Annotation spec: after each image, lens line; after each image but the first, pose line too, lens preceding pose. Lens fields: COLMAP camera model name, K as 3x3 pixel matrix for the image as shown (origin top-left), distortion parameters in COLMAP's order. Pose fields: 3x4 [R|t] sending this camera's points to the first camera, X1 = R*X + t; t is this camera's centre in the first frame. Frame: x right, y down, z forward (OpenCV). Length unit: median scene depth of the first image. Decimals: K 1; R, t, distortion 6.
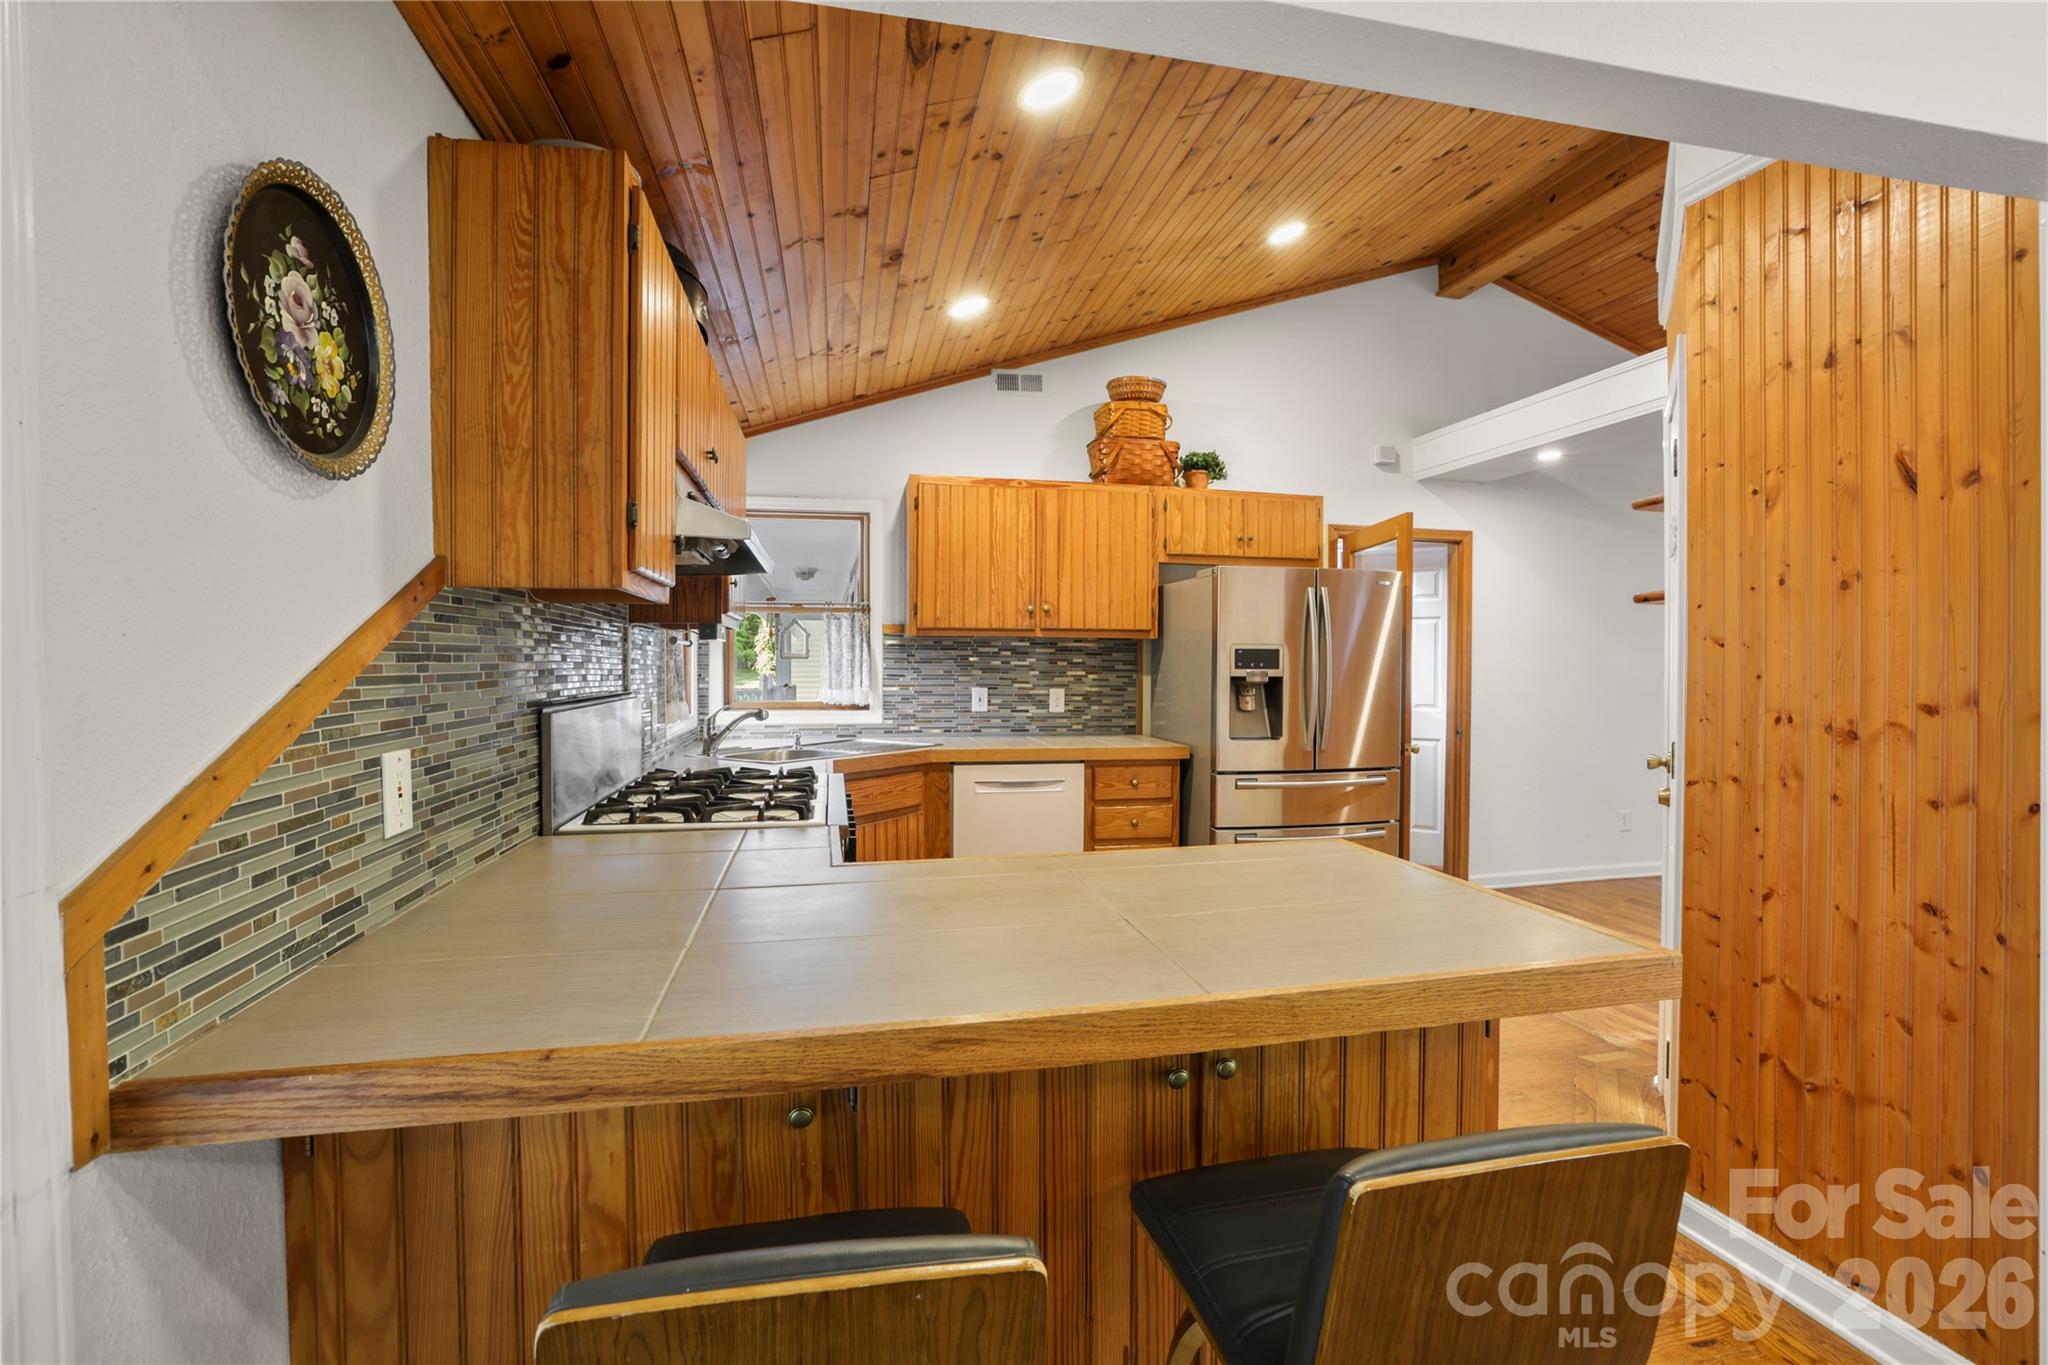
lens RADIAL K [[906.7, 0, 1023.1], [0, 906.7, 673.0], [0, 0, 1]] dist [-0.054142, 0.016722]
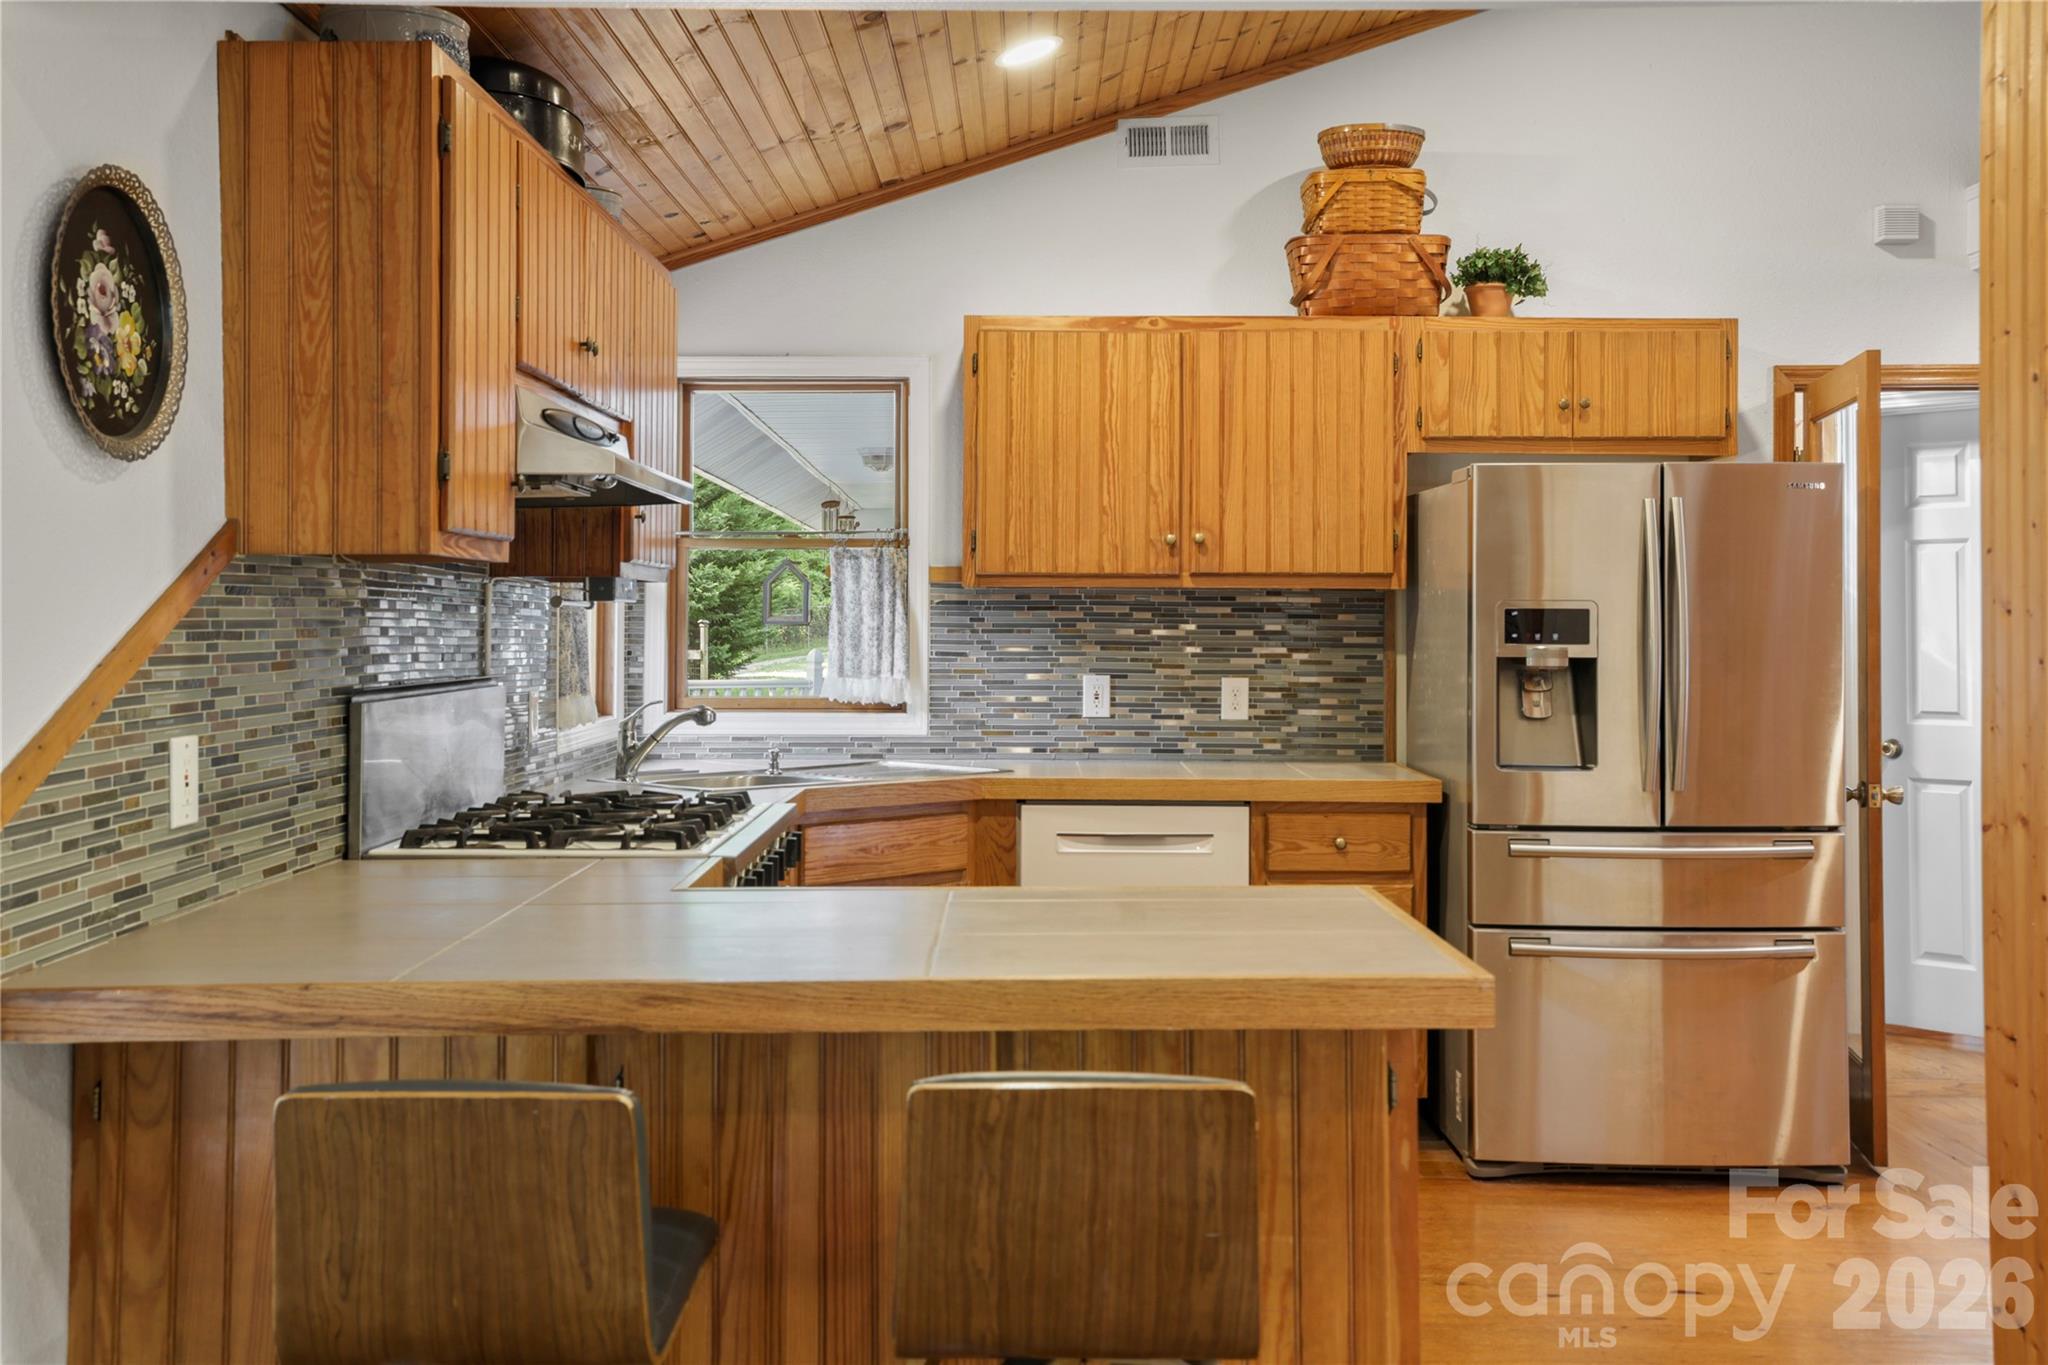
lens RADIAL K [[2011.1, 0, 1027.8], [0, 2011.1, 569.6], [0, 0, 1]] dist [0.033803, 0.006206]
pose [[0.979003, -0.006004, -0.203756, 0.267809], [-0.001781, 0.999276, -0.038003, -0.003676], [0.203837, 0.037568, 0.978284, -0.408180]]
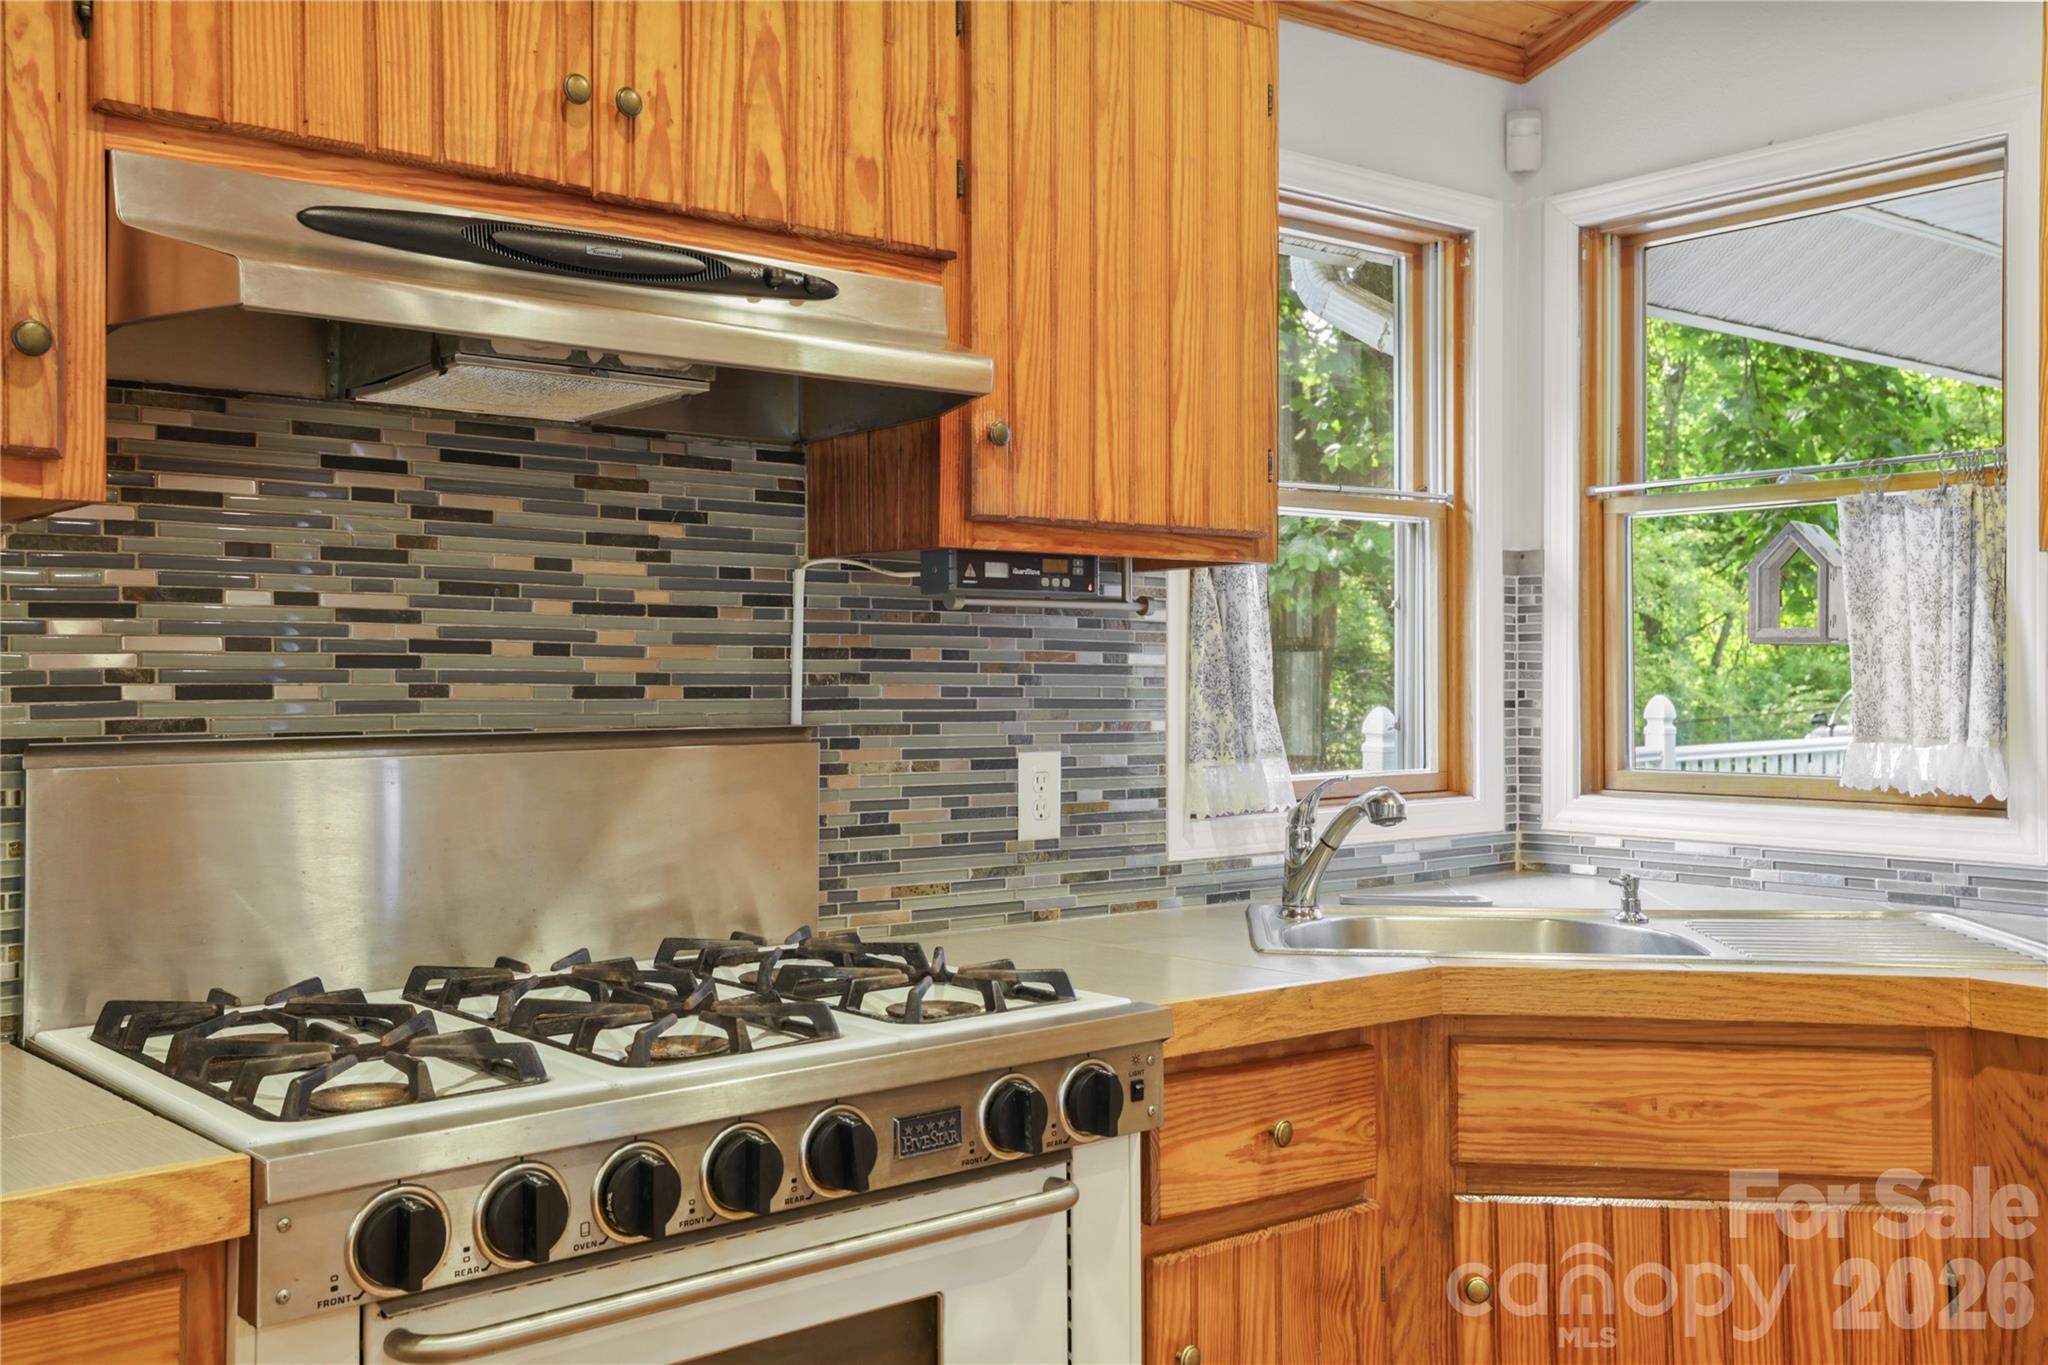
lens RADIAL K [[1950.8, 0, 995.8], [0, 1950.8, 638.8], [0, 0, 1]] dist [0.047113, 0.014782]
pose [[0.463397, -0.020178, -0.885921, 0.373003], [-0.005344, 0.999659, -0.025563, 0.002491], [0.886135, 0.016580, 0.463131, 0.644880]]
